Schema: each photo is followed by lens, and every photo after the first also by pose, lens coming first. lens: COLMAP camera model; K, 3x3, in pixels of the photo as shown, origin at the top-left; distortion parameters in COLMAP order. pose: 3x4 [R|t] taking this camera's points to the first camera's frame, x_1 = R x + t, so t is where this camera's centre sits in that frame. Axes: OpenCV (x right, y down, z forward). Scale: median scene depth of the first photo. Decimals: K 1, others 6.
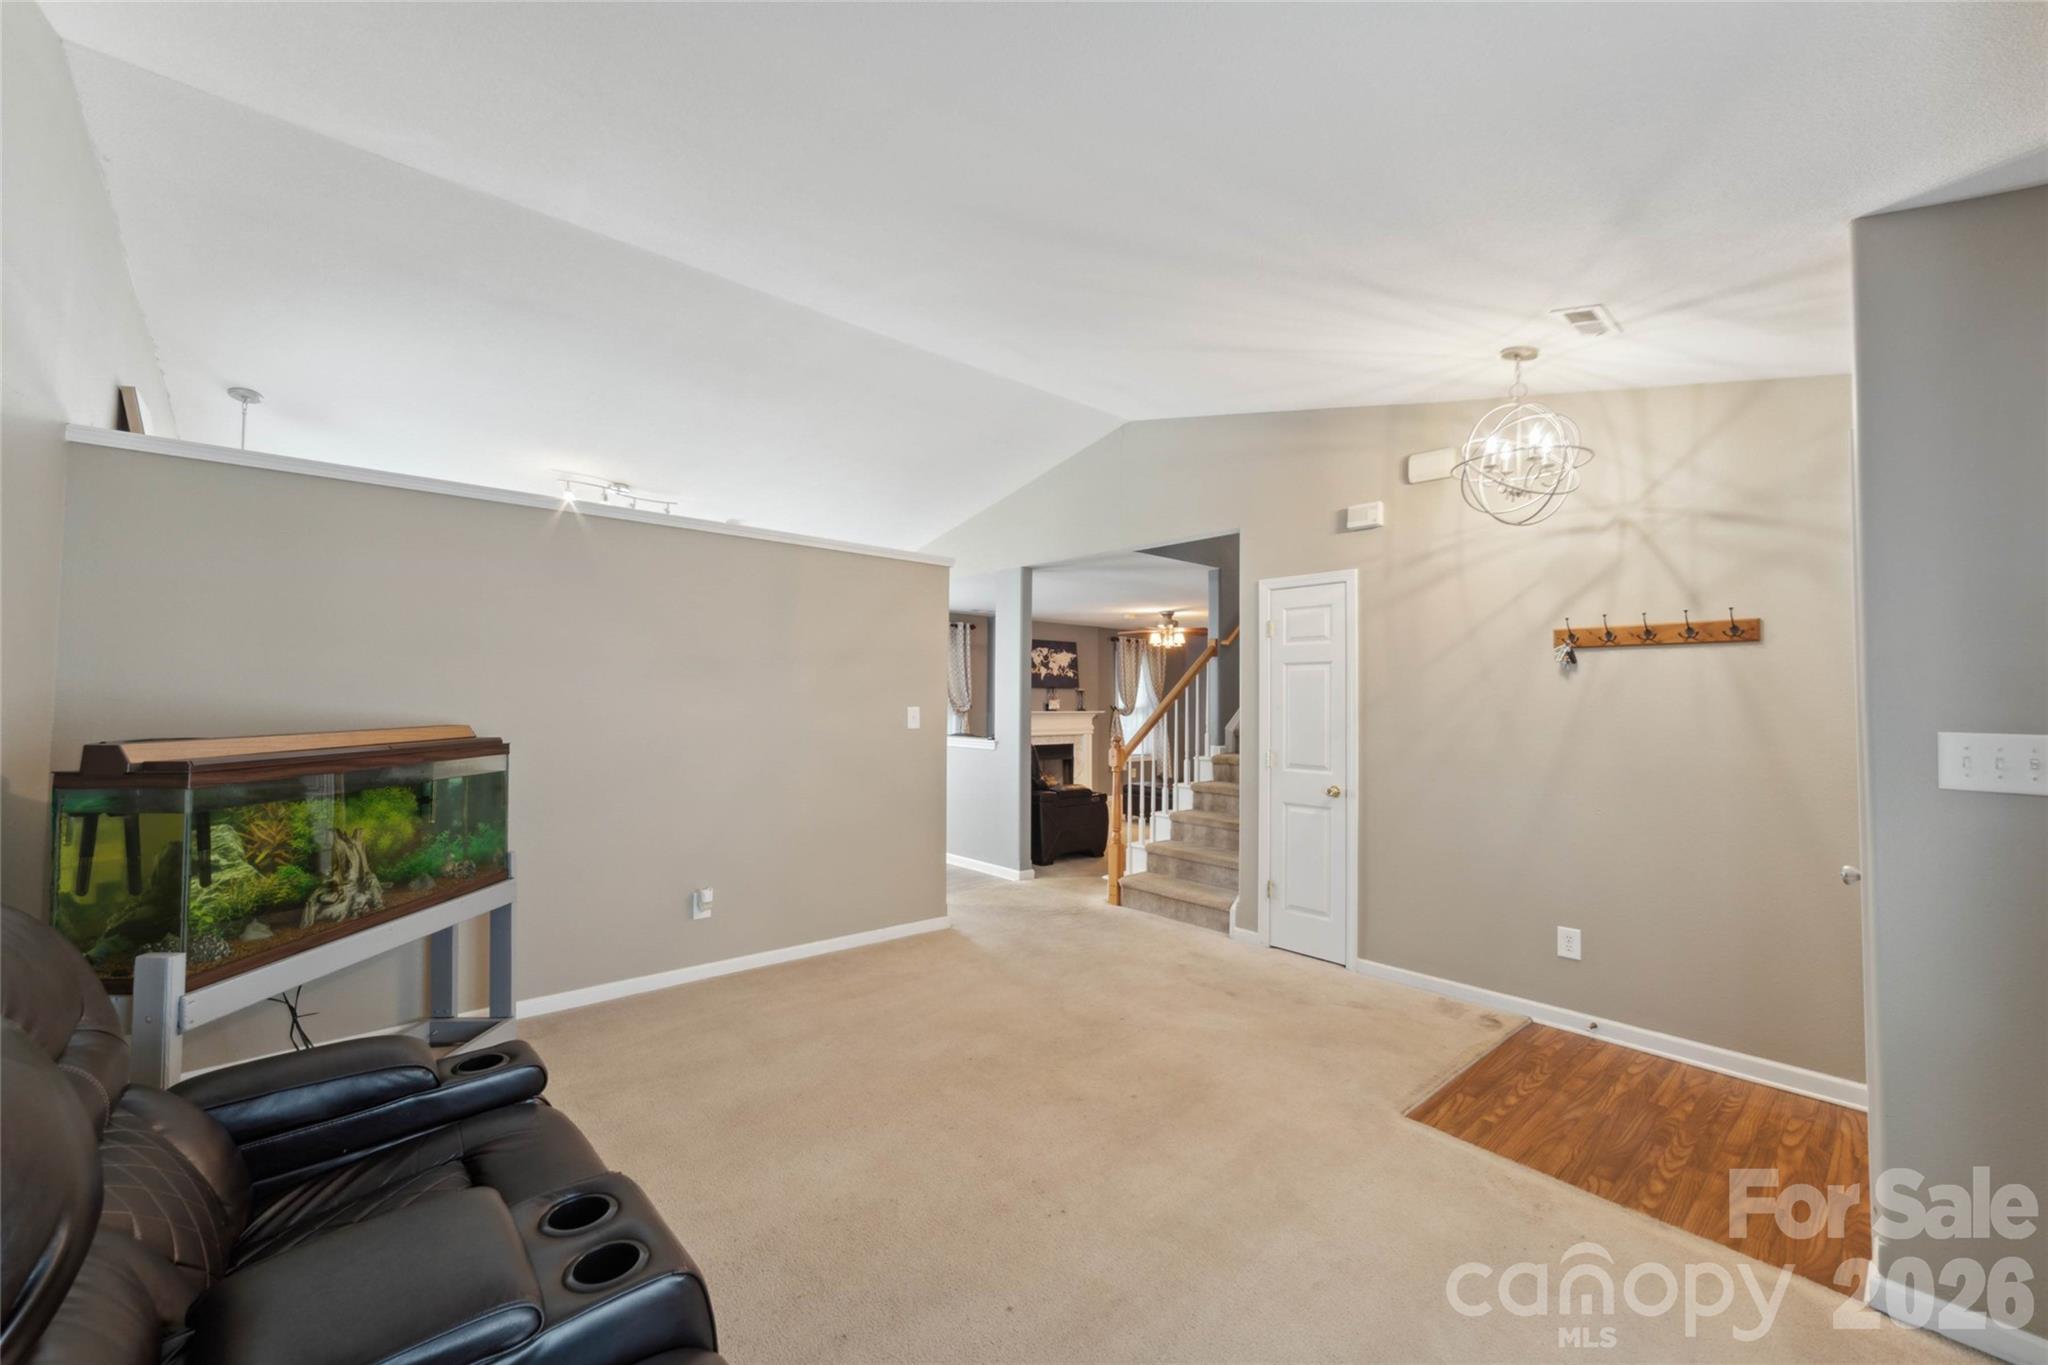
lens RADIAL K [[799.1, 0, 1024.0], [0, 799.1, 682.5], [0, 0, 1]] dist [-0.000278, -0.000044]
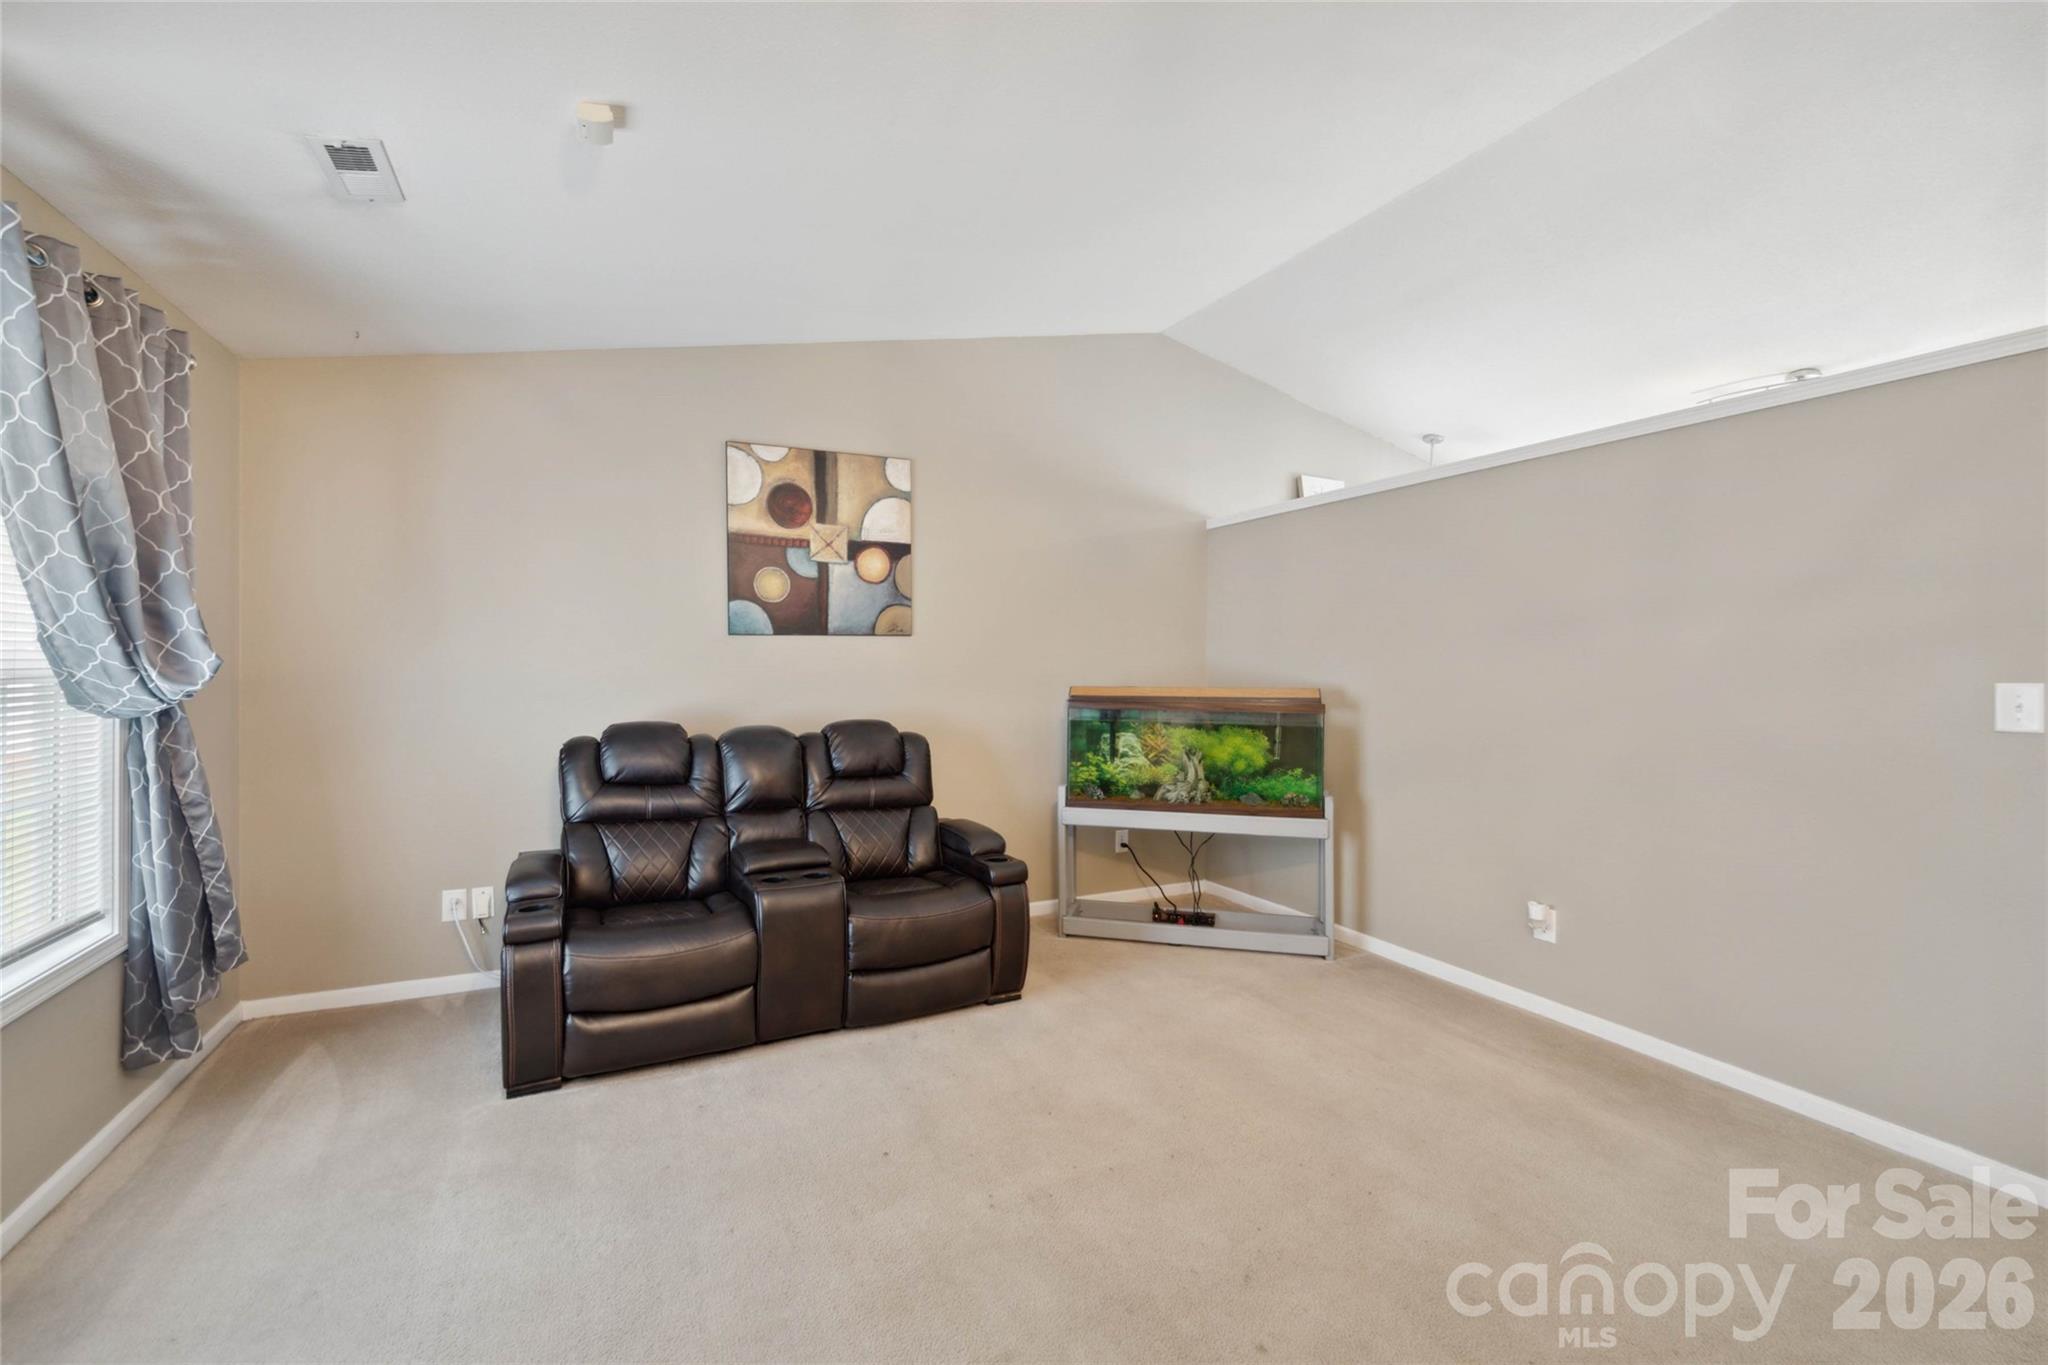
lens RADIAL K [[871.9, 0, 1024.0], [0, 871.9, 682.5], [0, 0, 1]] dist [0.000744, 0.000021]
pose [[-0.250879, 0.005548, -0.968002, 0.925407], [0.008943, 0.999954, 0.003414, 0.046811], [0.967977, -0.007800, -0.250918, 1.153284]]
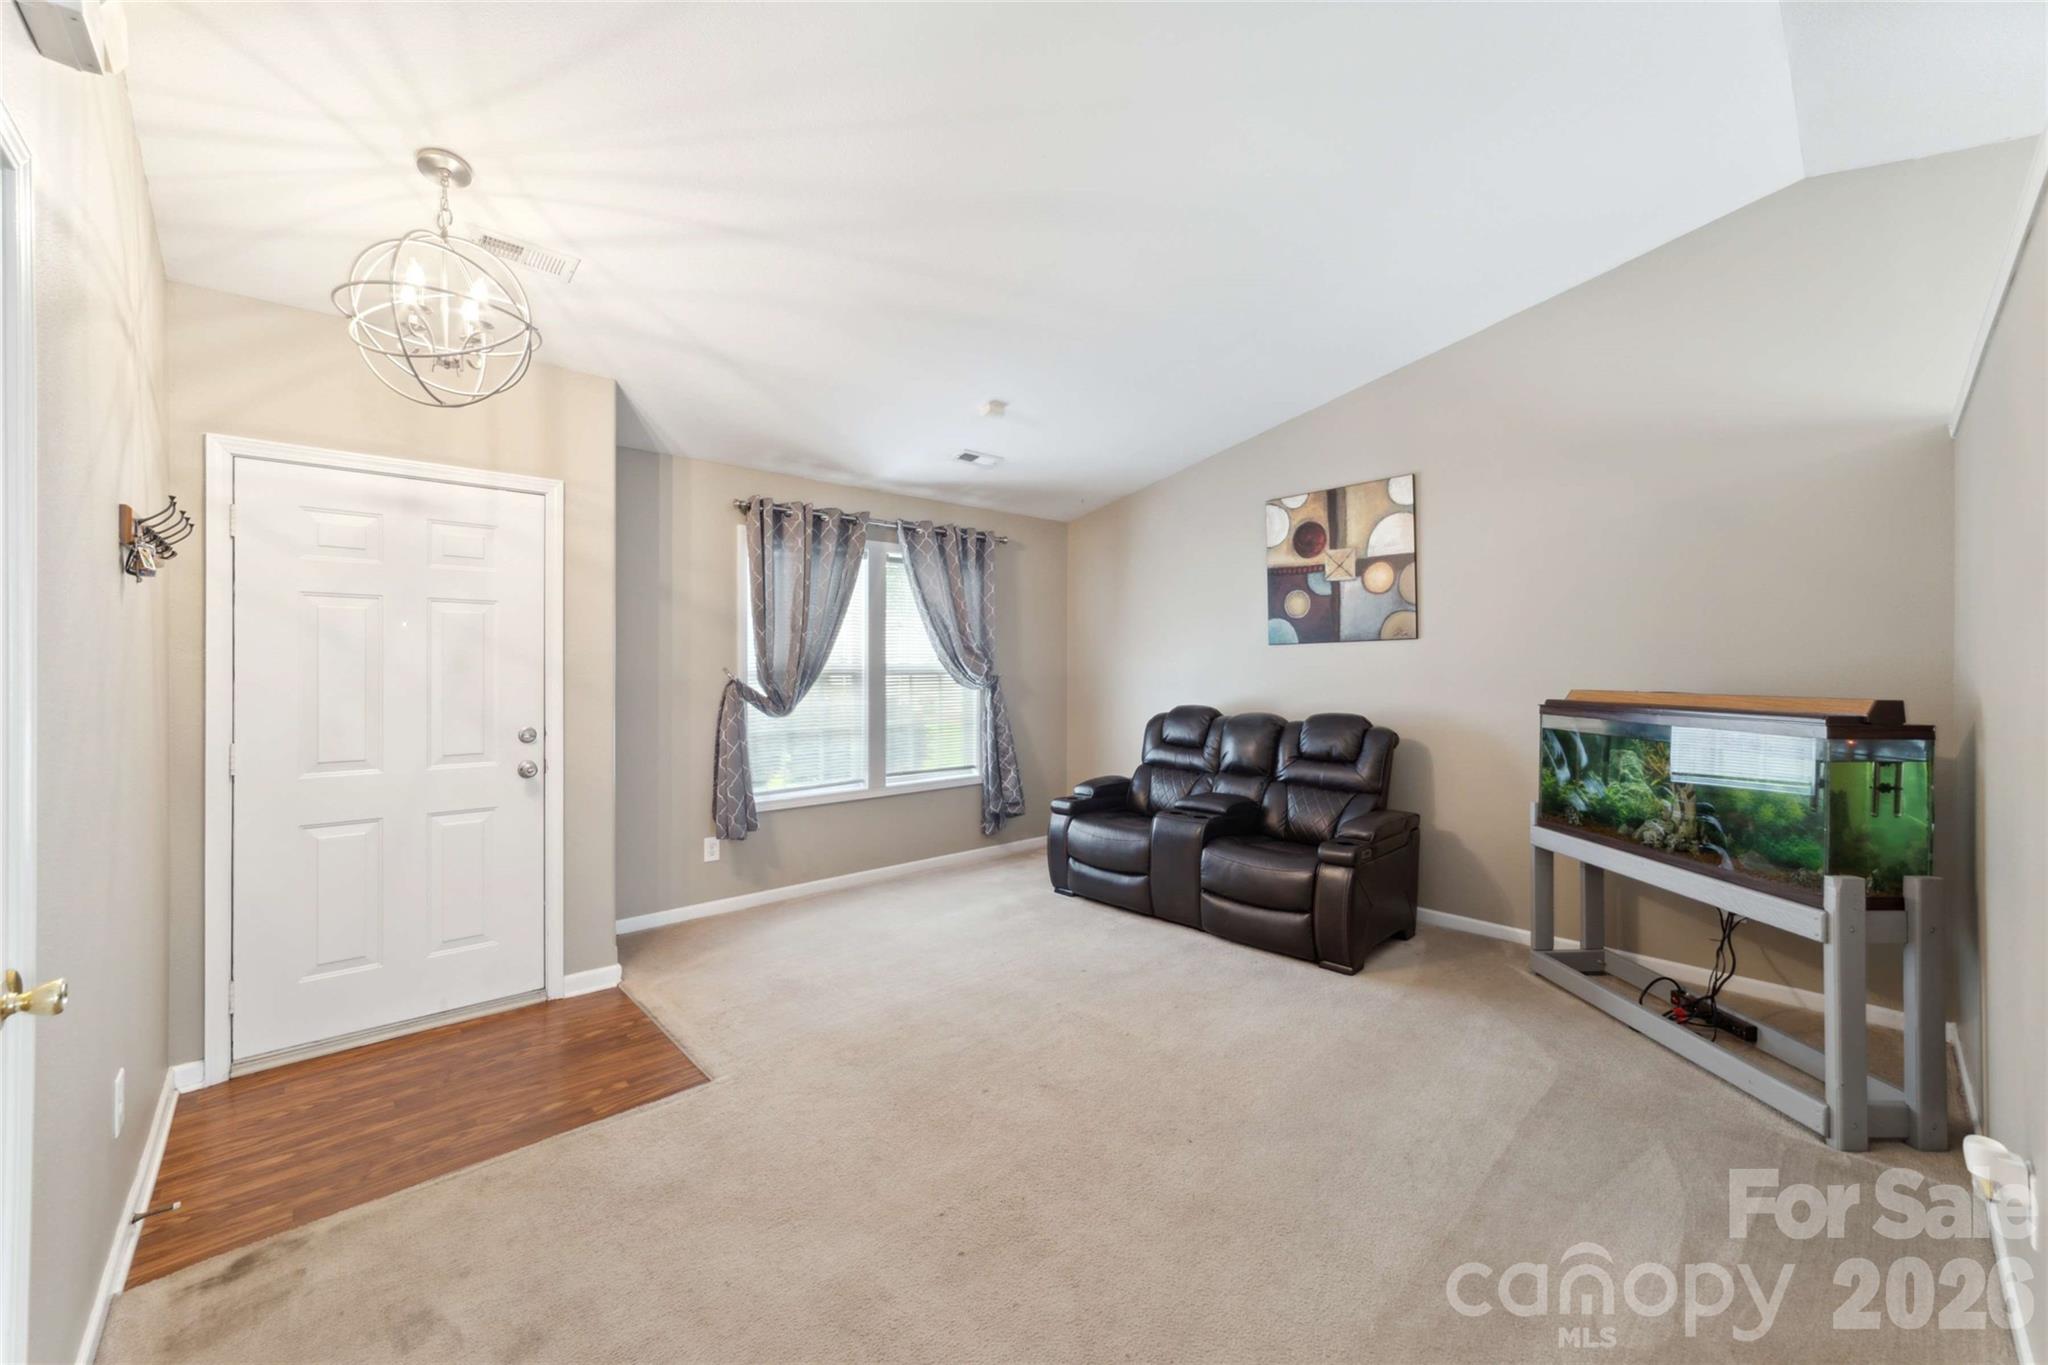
lens RADIAL K [[799.1, 0, 1024.0], [0, 799.1, 682.5], [0, 0, 1]] dist [-0.000278, -0.000044]
pose [[-0.999616, -0.009835, -0.025897, 0.136976], [-0.009857, 0.999951, 0.000728, 0.056835], [0.025889, 0.000983, -0.999664, 2.210192]]
